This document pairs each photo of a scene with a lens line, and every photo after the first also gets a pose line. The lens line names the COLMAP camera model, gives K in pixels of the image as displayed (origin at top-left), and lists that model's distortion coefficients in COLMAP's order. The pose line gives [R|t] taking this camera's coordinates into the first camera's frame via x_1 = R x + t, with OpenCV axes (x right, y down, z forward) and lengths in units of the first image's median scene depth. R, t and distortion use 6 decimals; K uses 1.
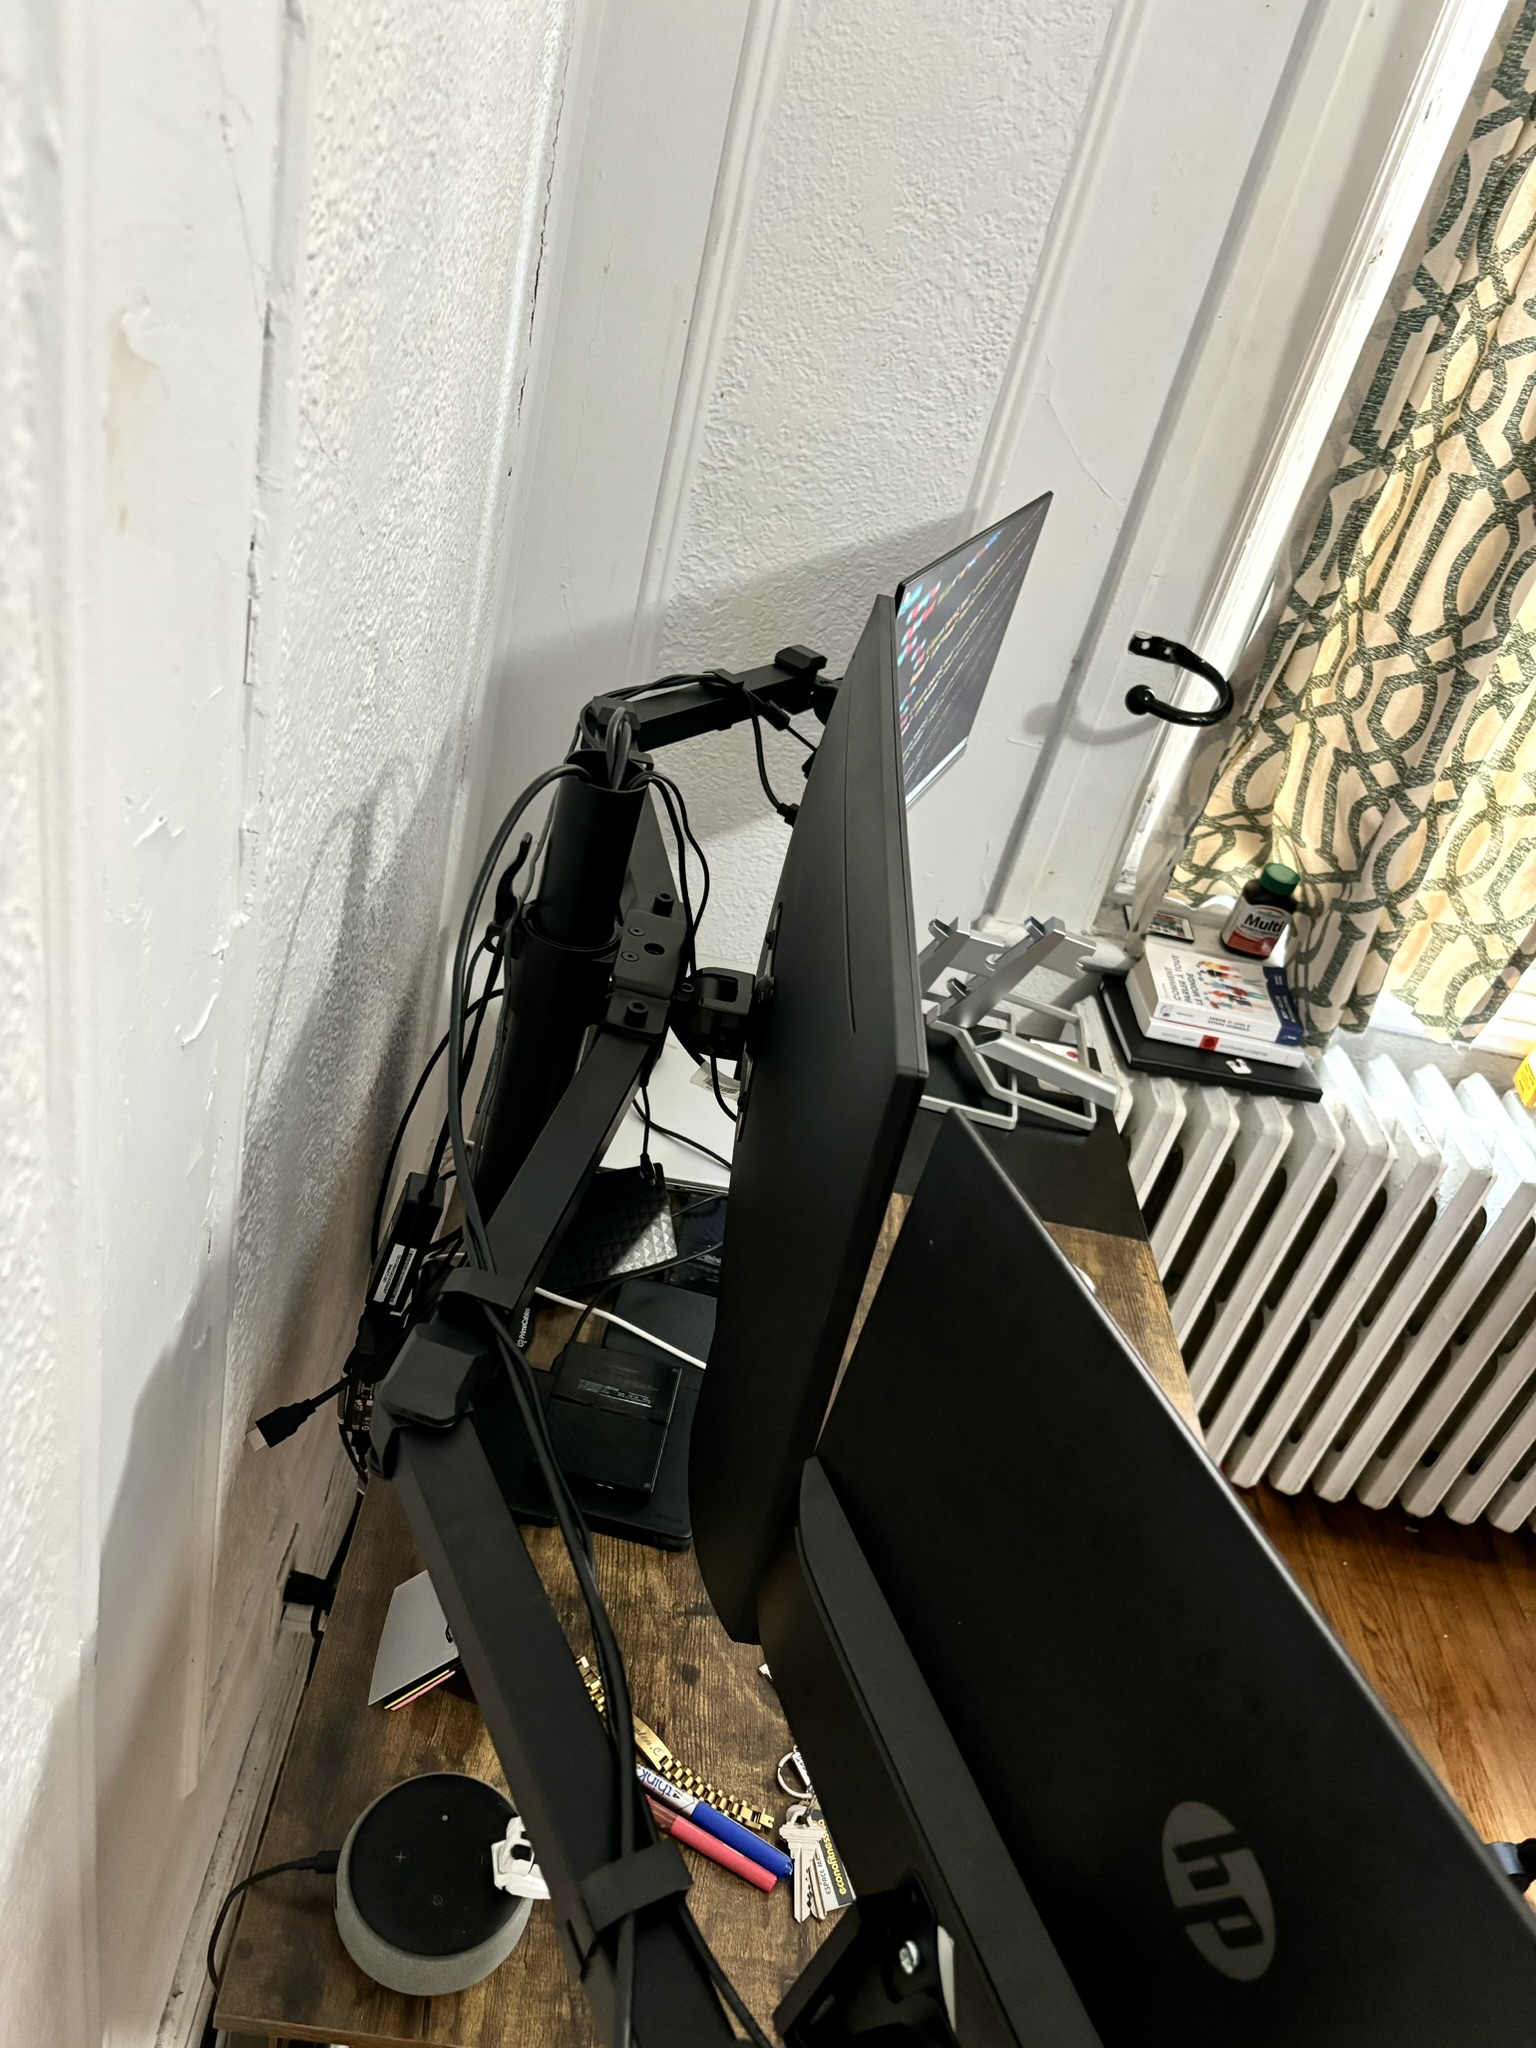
lens RADIAL K [[1535.7, 0, 768.0], [0, 1535.7, 1024.0], [0, 0, 1]] dist [0.000695, -0.005466]
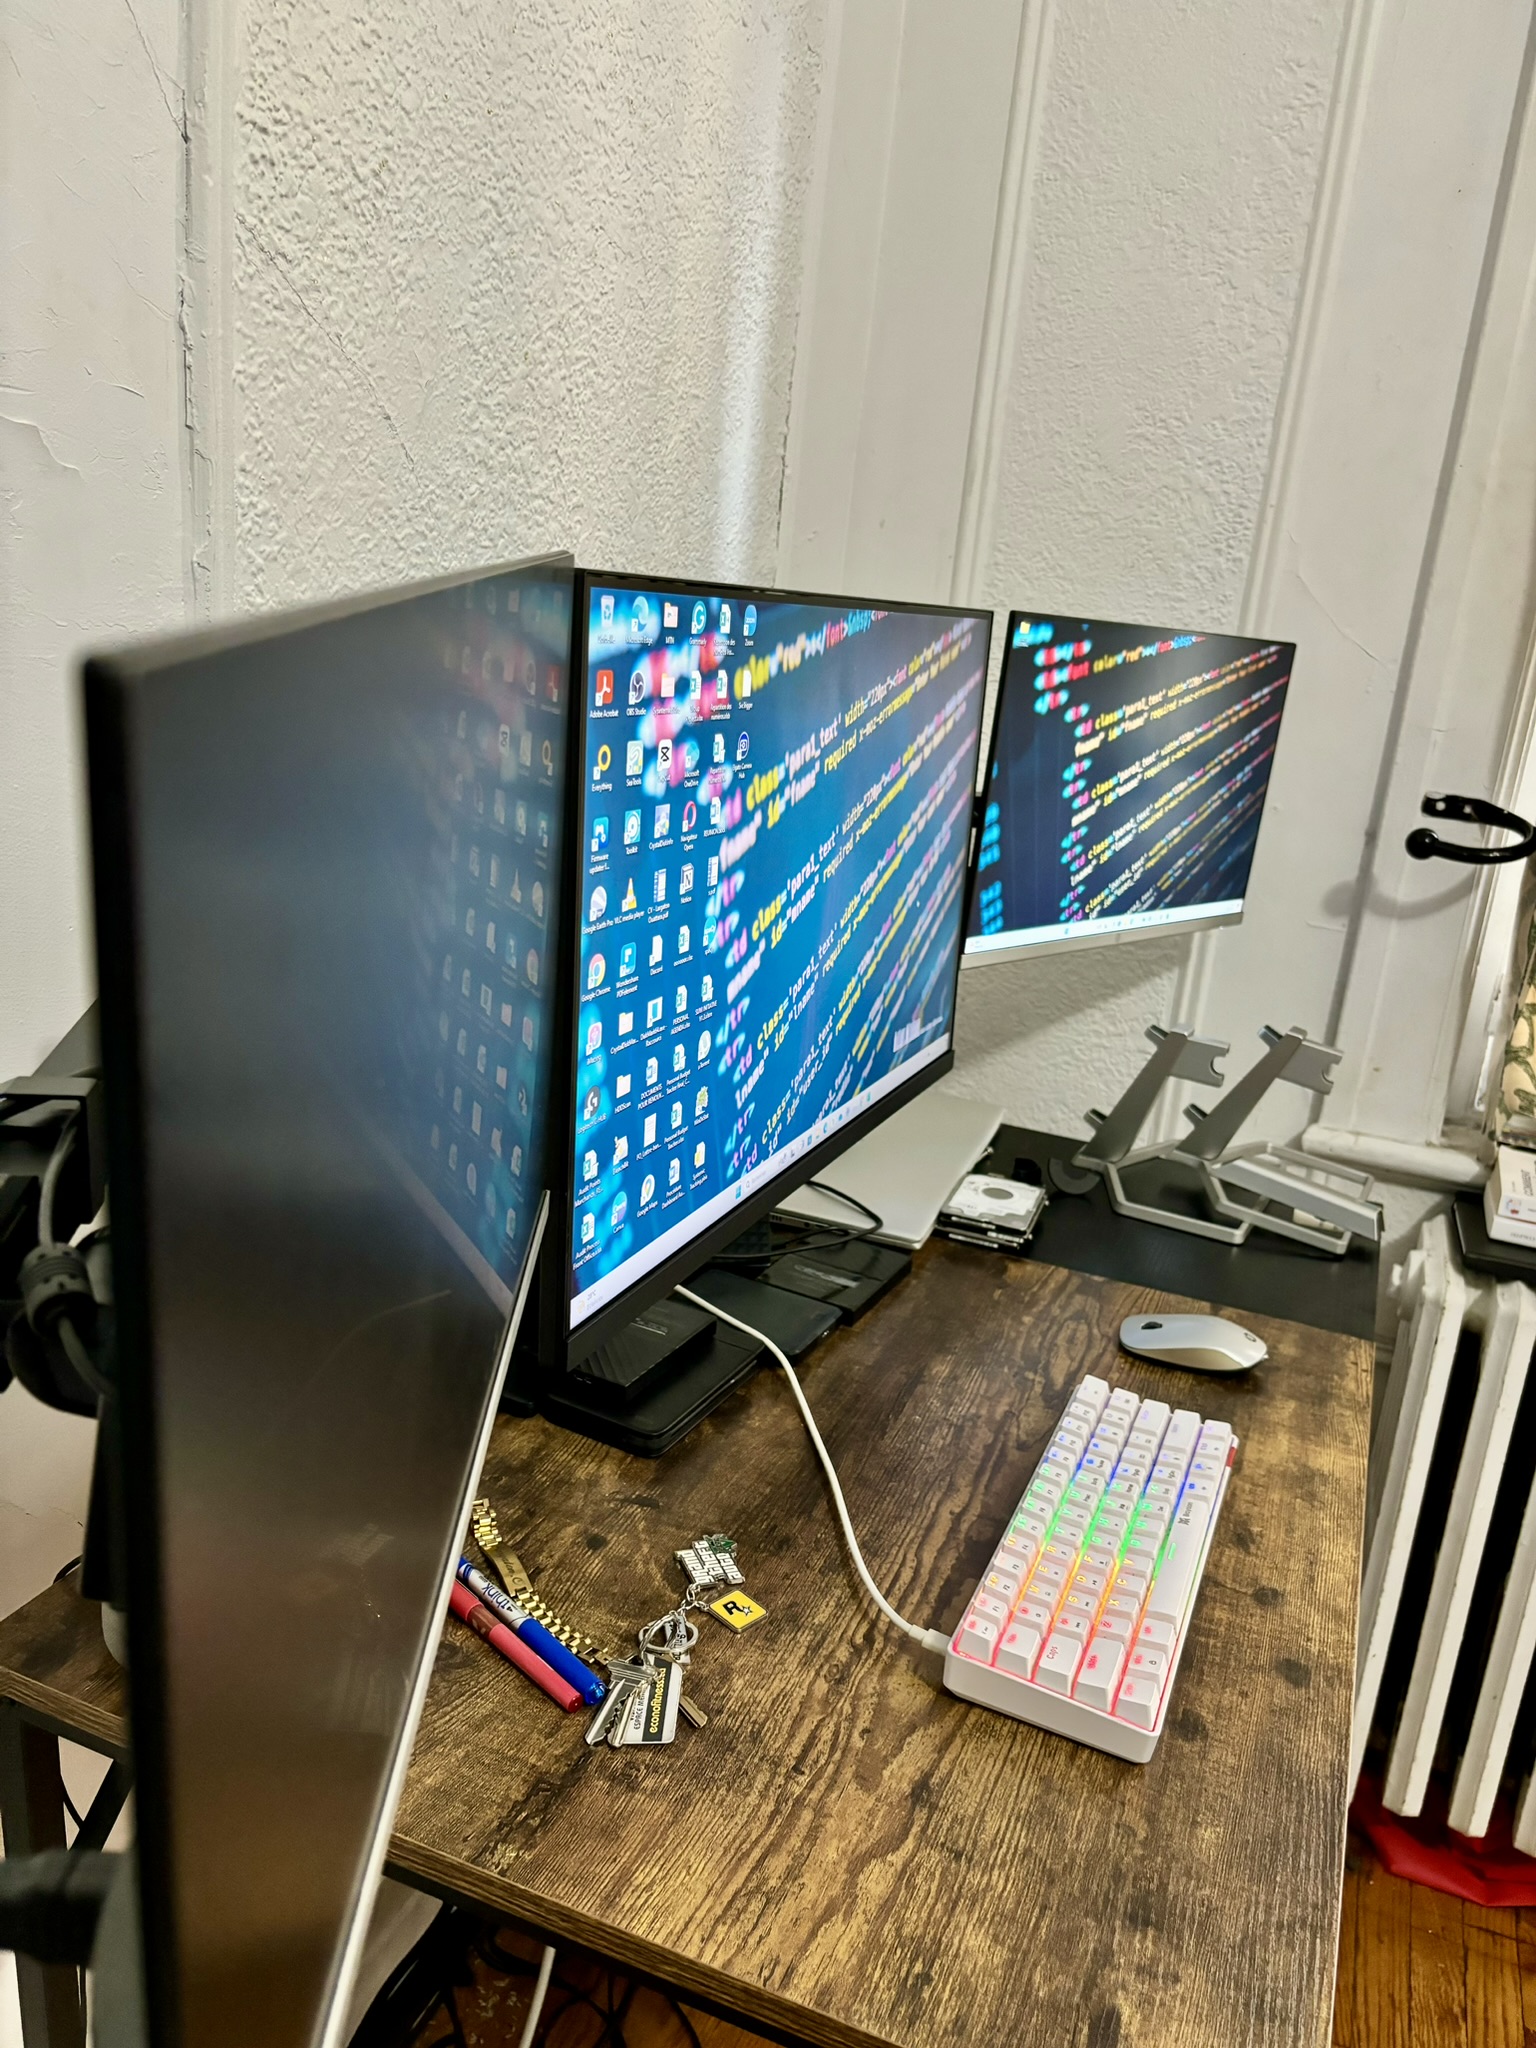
lens RADIAL K [[1548.1, 0, 768.0], [0, 1548.1, 1024.0], [0, 0, 1]] dist [-0.106693, 0.182235]
pose [[0.929581, -0.040442, -0.366392, 0.225373], [-0.088818, 0.940104, -0.329112, 0.251995], [0.357757, 0.338479, 0.870312, 0.095108]]
